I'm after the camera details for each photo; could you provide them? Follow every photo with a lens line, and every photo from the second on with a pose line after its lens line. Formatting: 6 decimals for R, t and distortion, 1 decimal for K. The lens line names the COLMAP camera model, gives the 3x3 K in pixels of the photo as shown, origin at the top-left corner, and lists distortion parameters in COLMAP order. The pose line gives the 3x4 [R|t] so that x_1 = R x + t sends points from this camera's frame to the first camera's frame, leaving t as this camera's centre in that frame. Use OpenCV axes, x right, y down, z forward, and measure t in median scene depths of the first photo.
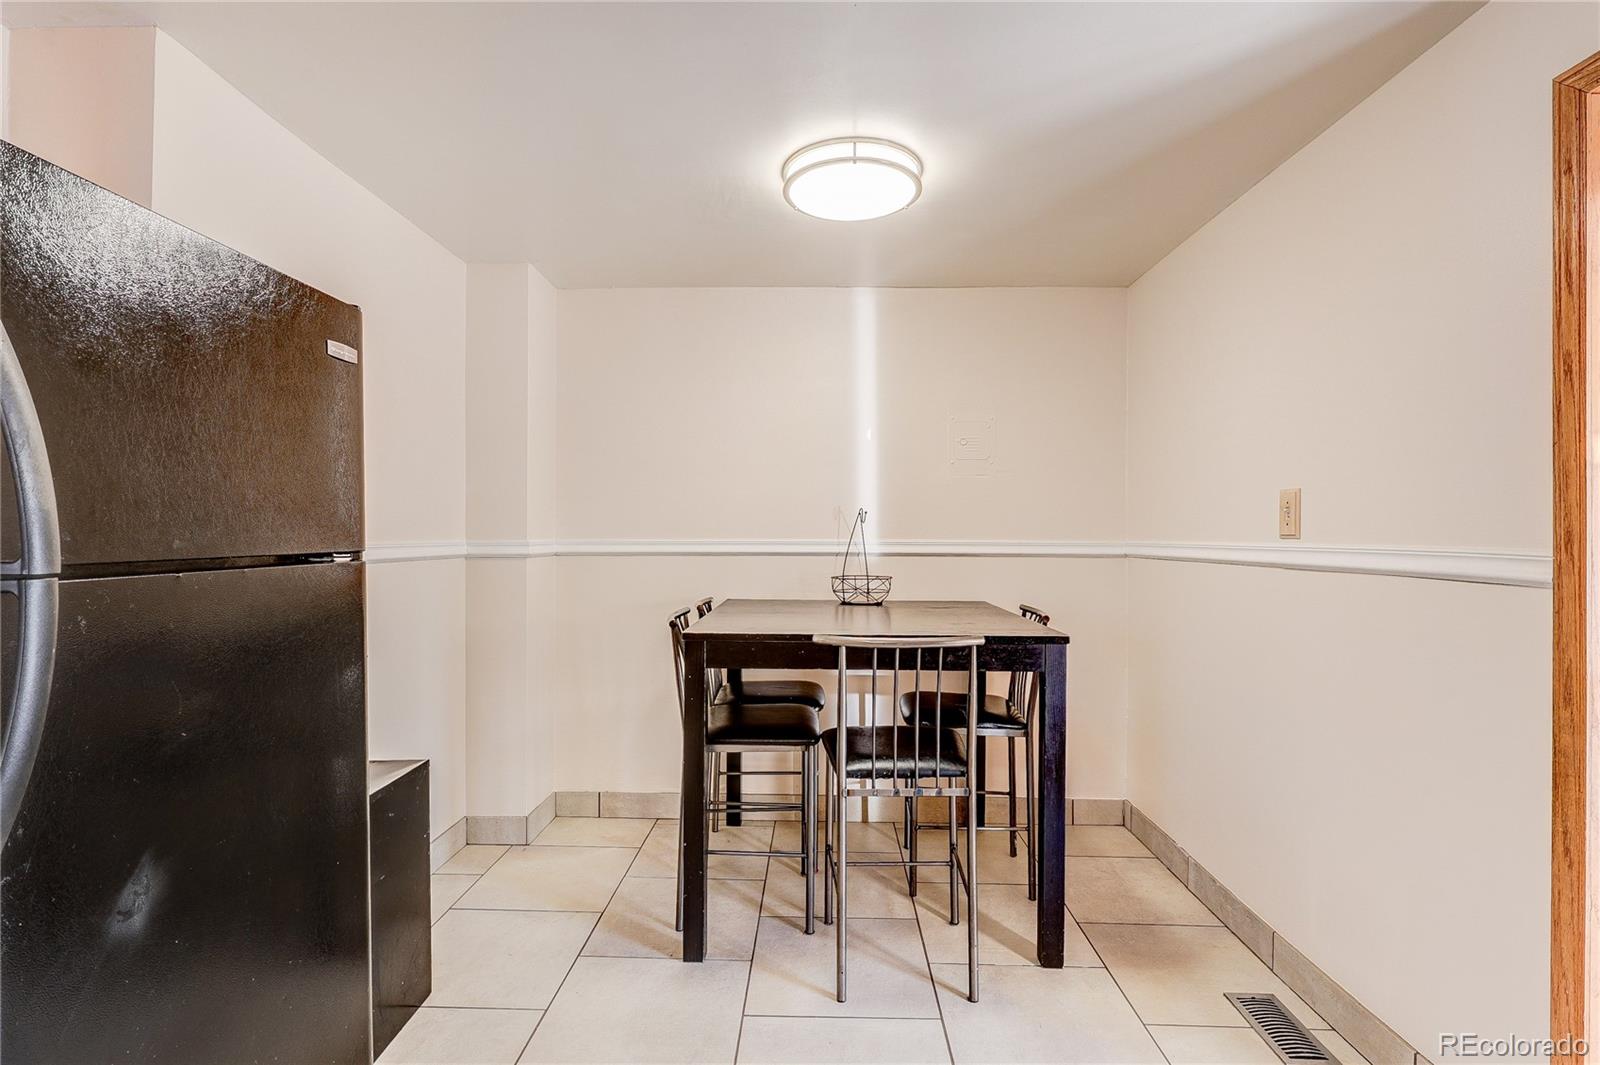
lens RADIAL K [[761.1, 0, 805.8], [0, 761.1, 530.2], [0, 0, 1]] dist [-0.002082, 0.000654]
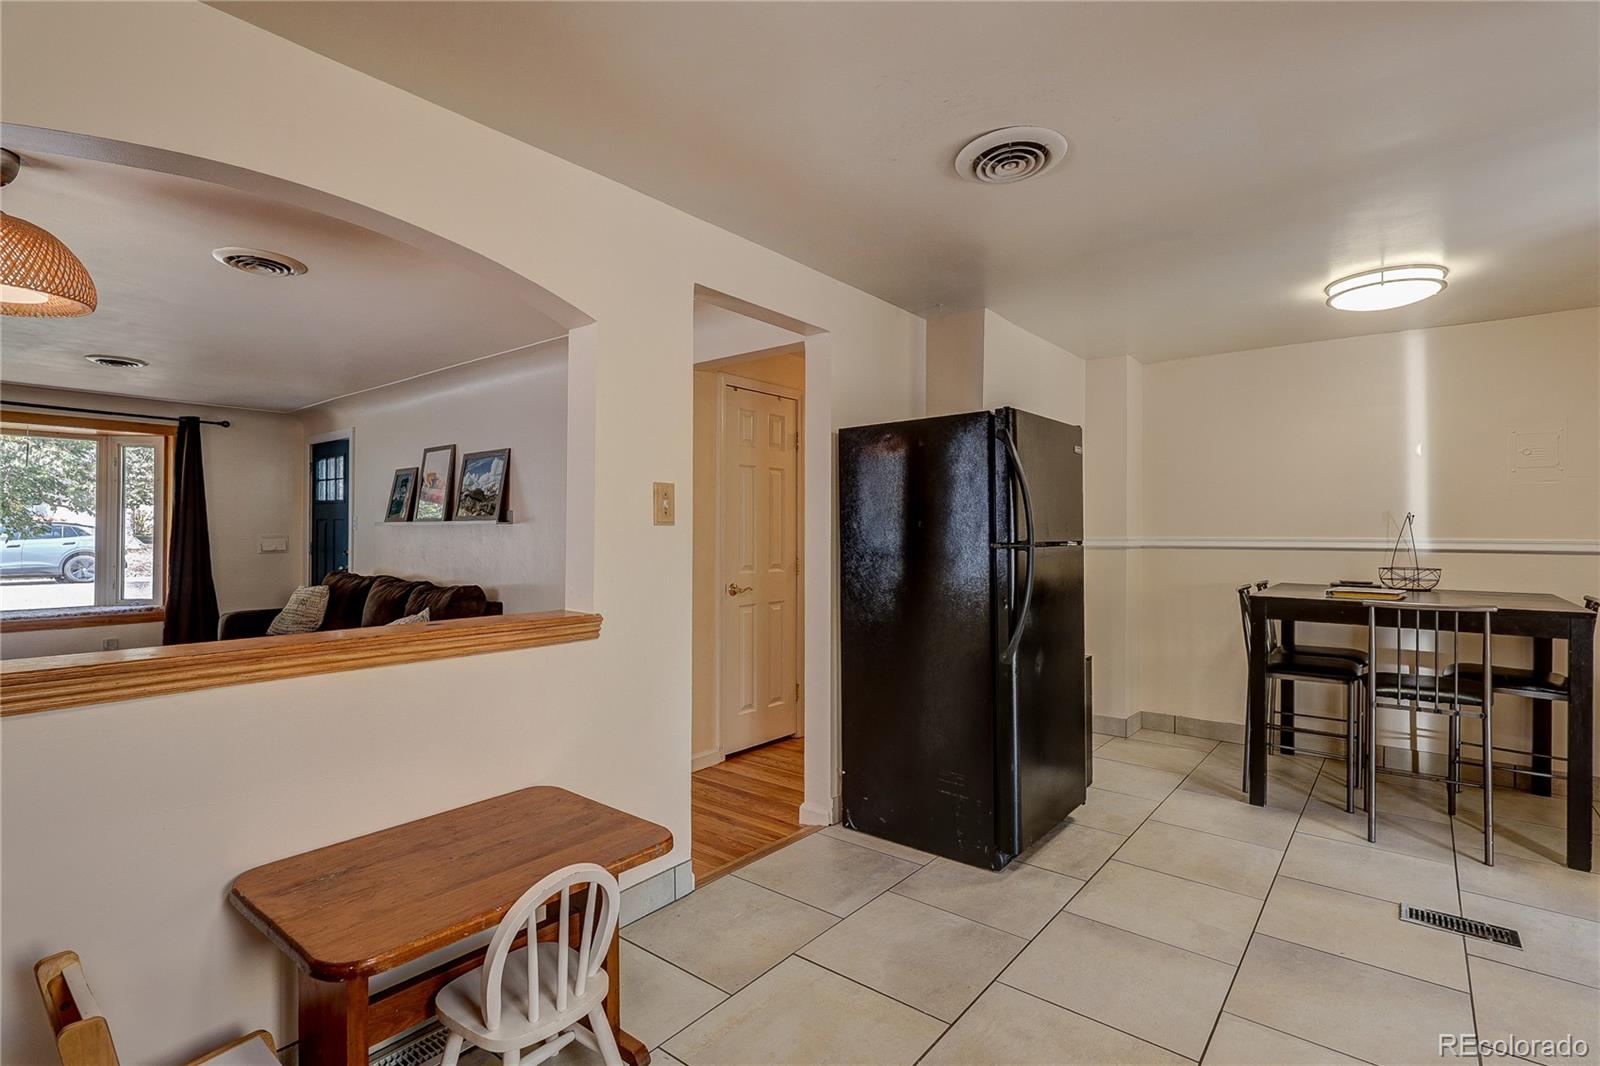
lens RADIAL K [[761.1, 0, 801.9], [0, 761.1, 531.4], [0, 0, 1]] dist [-0.002082, 0.000654]
pose [[0.789560, 0.000047, -0.613673, 0.065577], [0.002260, 0.999993, 0.002984, -0.005050], [0.613669, -0.003743, 0.789554, -0.723959]]
